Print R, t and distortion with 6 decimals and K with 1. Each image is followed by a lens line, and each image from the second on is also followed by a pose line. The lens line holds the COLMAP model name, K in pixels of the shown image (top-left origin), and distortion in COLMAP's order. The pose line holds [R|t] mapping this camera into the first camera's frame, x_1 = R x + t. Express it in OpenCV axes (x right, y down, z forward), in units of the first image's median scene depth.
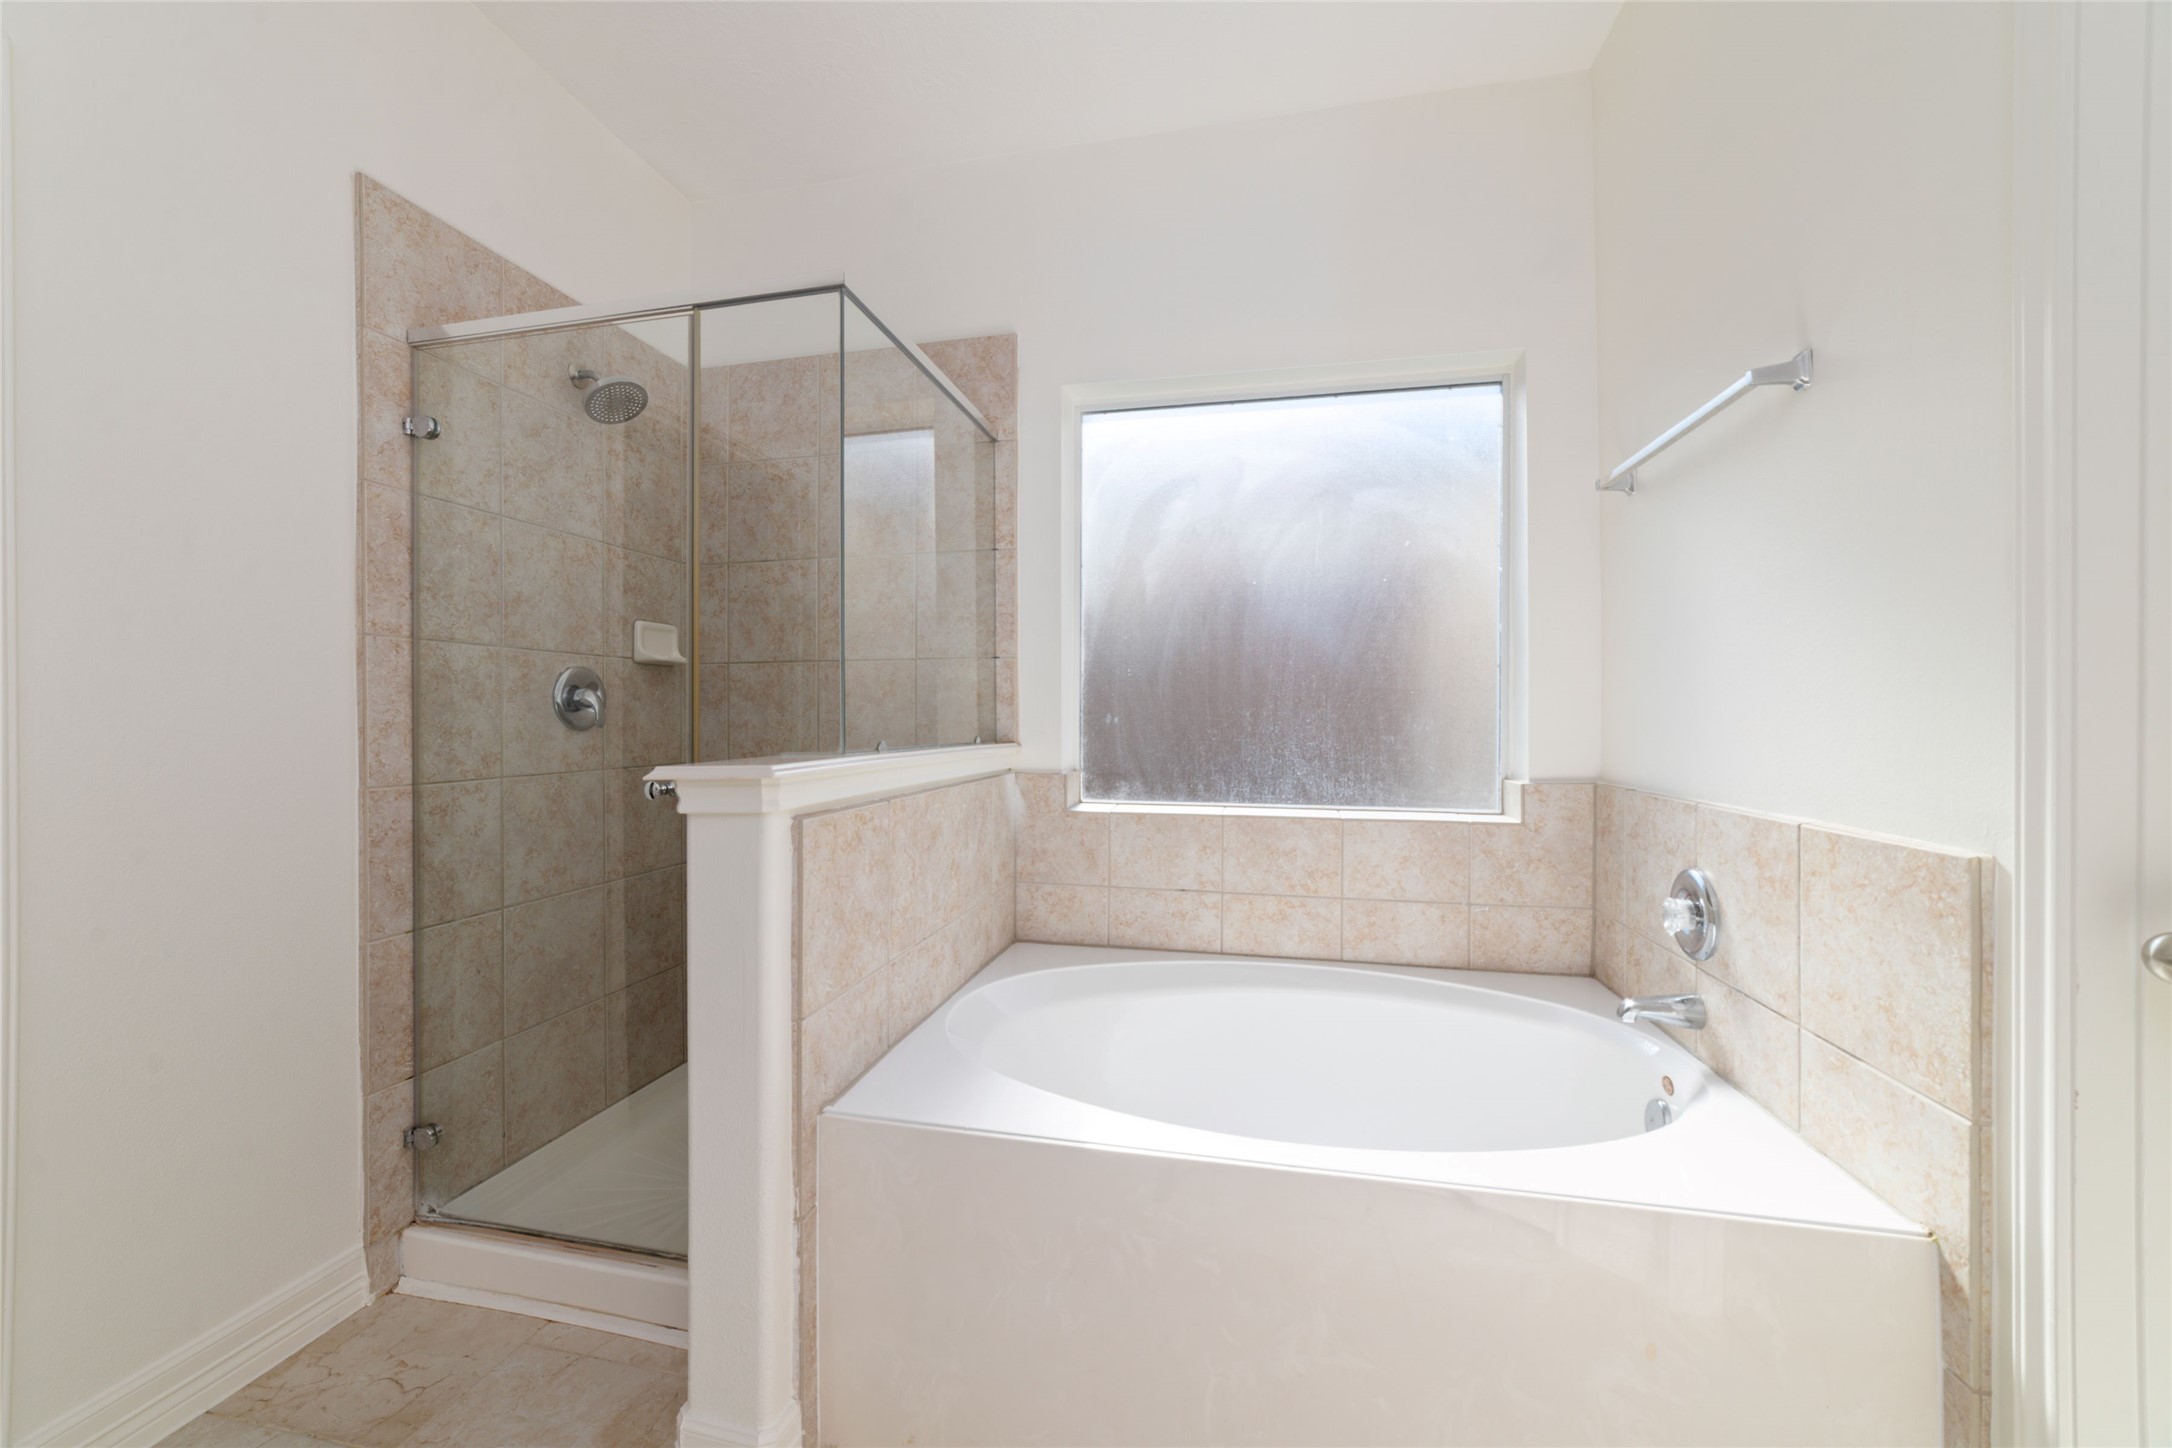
lens RADIAL K [[820.3, 0, 1085.7], [0, 820.3, 717.2], [0, 0, 1]] dist [-0.006510, 0.000090]
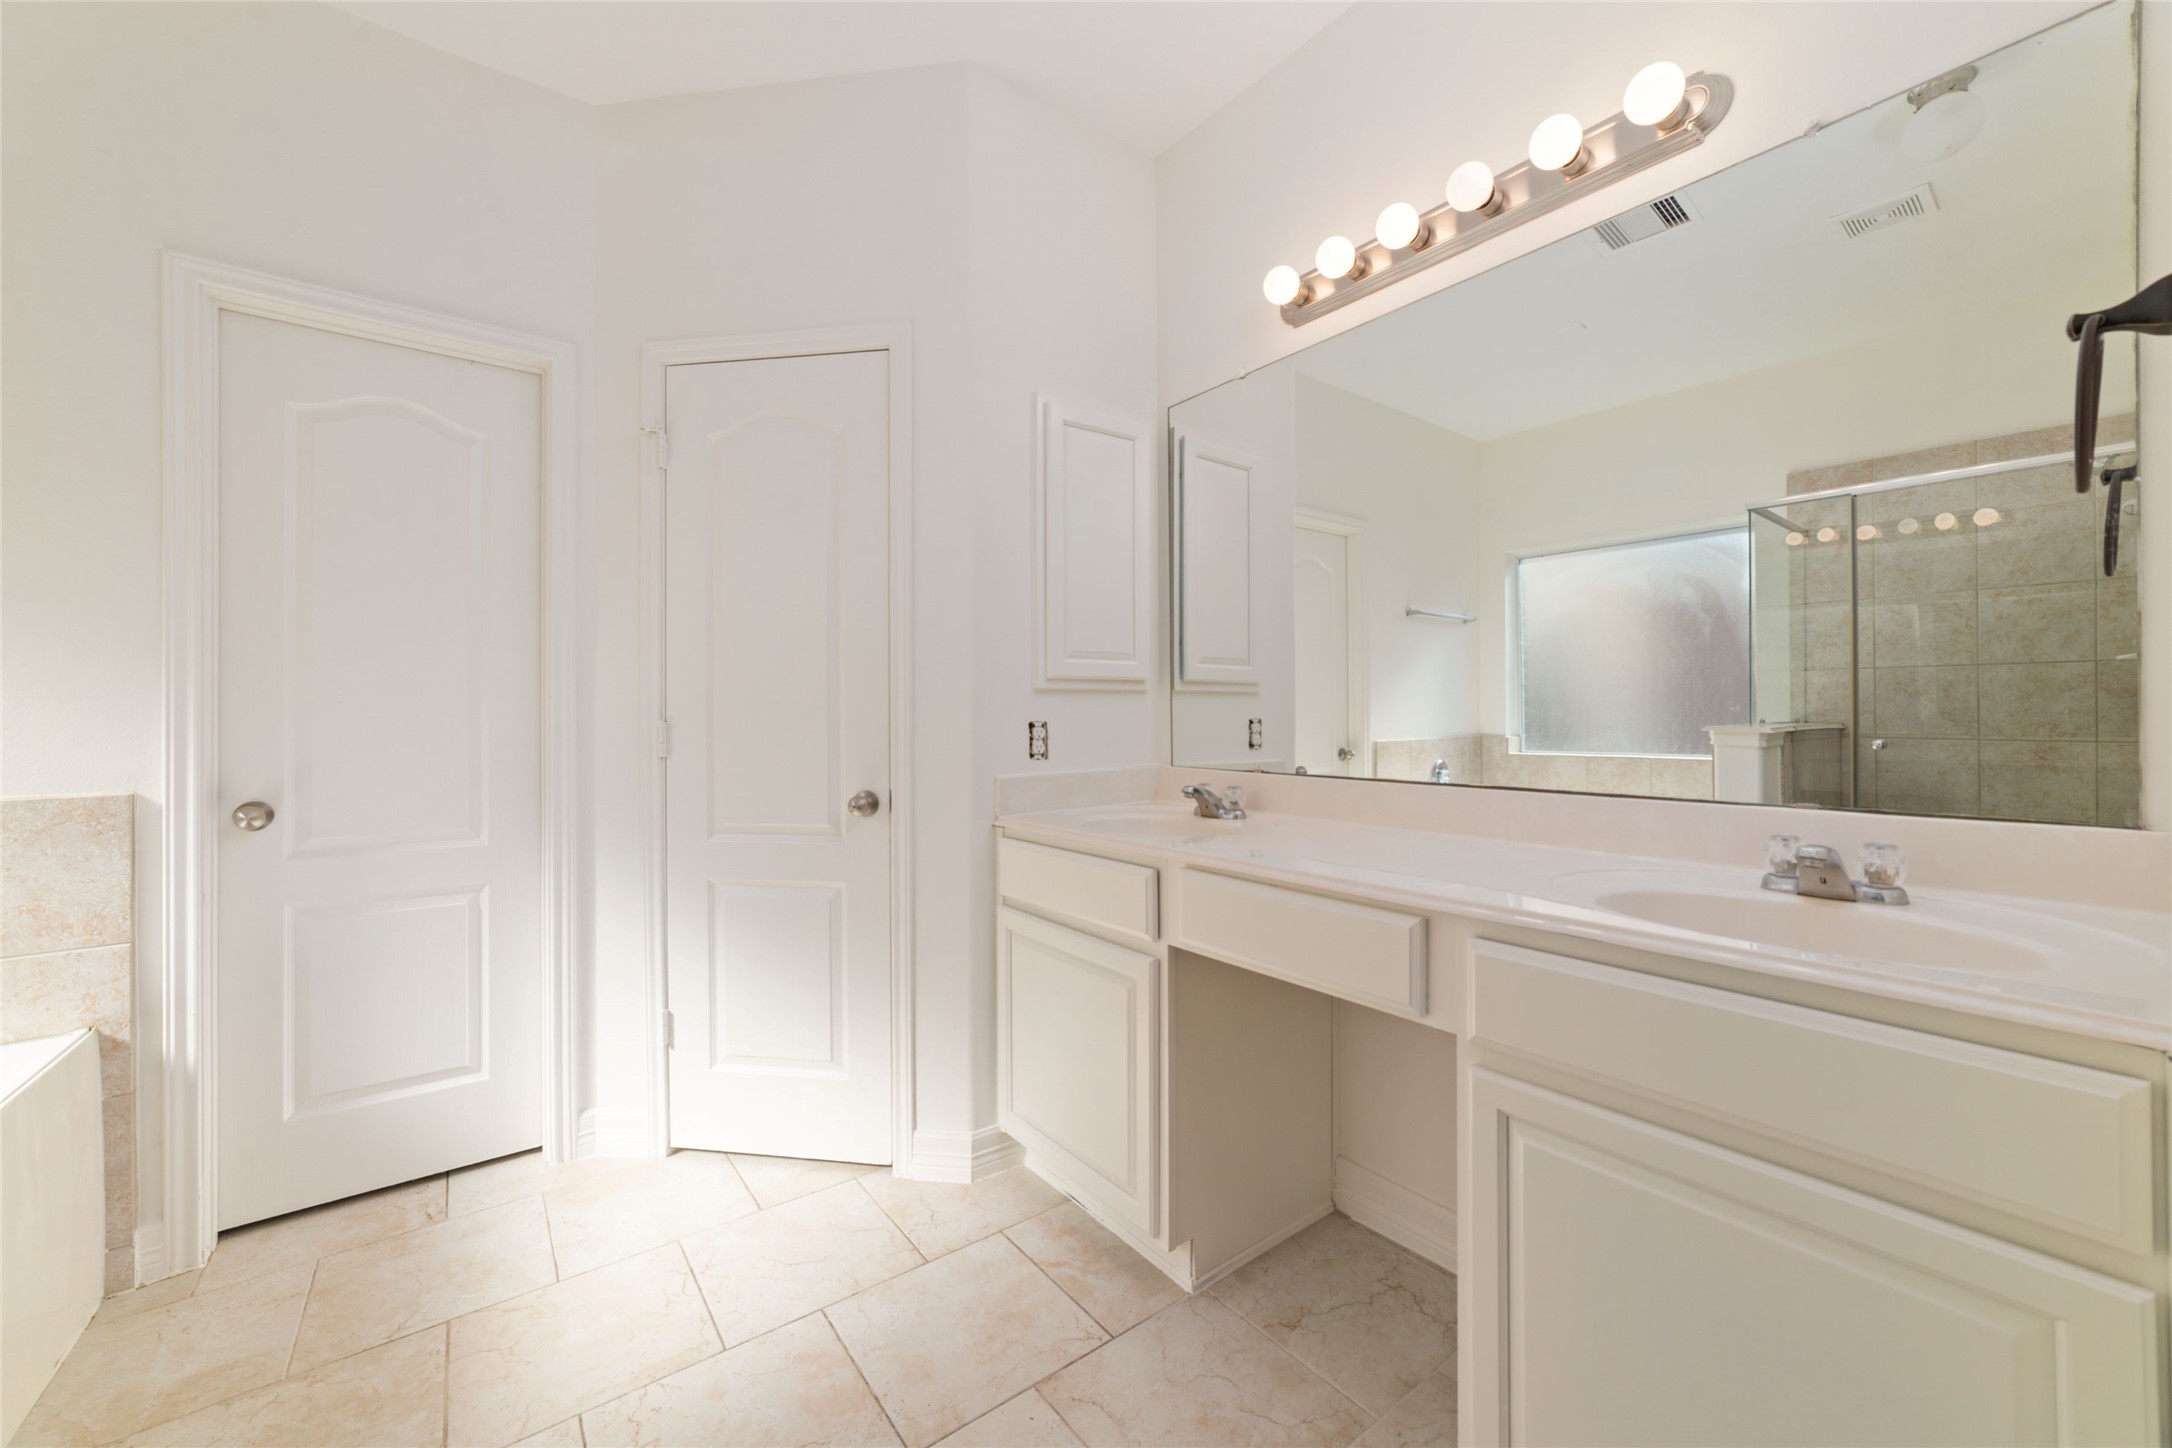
lens RADIAL K [[820.3, 0, 1085.7], [0, 820.3, 717.2], [0, 0, 1]] dist [-0.006510, 0.000090]
pose [[-0.765048, 0.004276, 0.643959, -1.590766], [0.001633, 0.999988, -0.004700, 0.014342], [-0.643972, -0.002544, -0.765045, 0.972970]]
